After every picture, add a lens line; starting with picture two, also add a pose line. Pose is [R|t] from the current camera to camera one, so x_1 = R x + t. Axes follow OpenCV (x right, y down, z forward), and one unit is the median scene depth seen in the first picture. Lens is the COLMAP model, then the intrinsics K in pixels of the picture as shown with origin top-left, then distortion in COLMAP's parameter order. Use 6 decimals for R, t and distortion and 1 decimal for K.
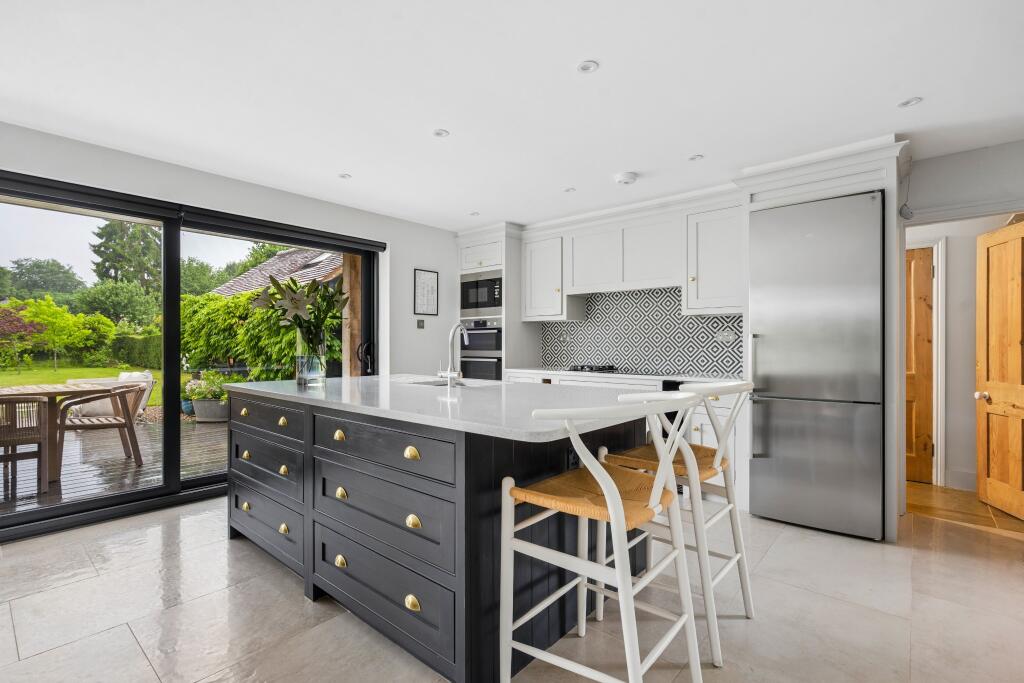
lens RADIAL K [[469.6, 0, 512.0], [0, 469.6, 341.5], [0, 0, 1]] dist [-0.000428, -0.000001]
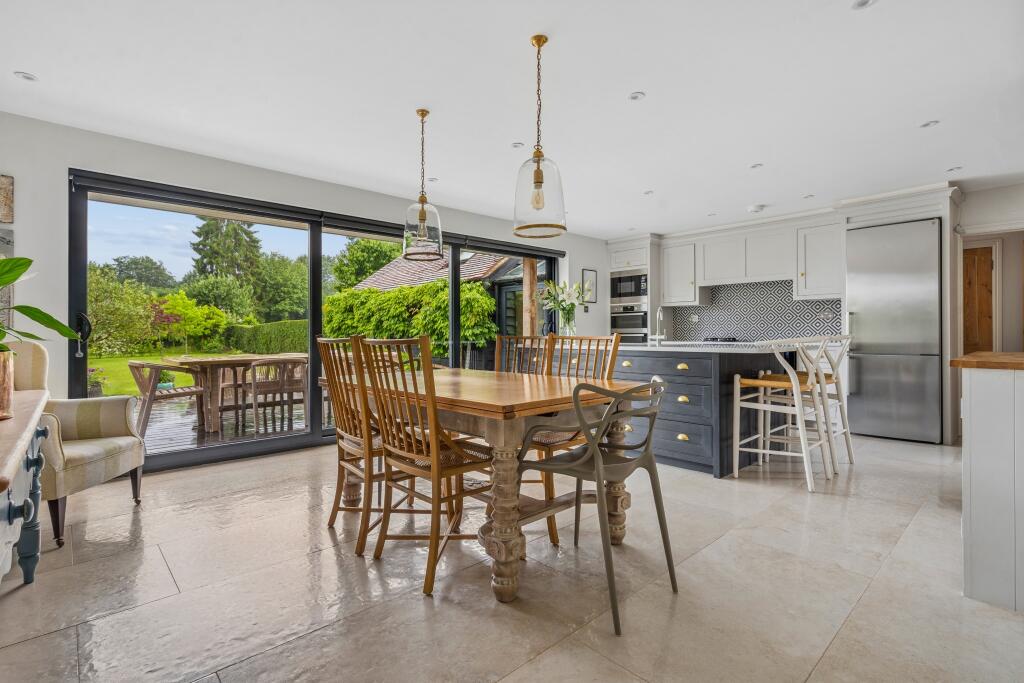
lens RADIAL K [[483.6, 0, 510.6], [0, 483.6, 331.1], [0, 0, 1]] dist [0.002637, -0.000211]
pose [[0.993104, -0.005547, -0.117110, -0.249157], [0.005831, 0.999981, 0.002082, 0.022930], [0.117096, -0.002751, 0.993117, -0.434334]]
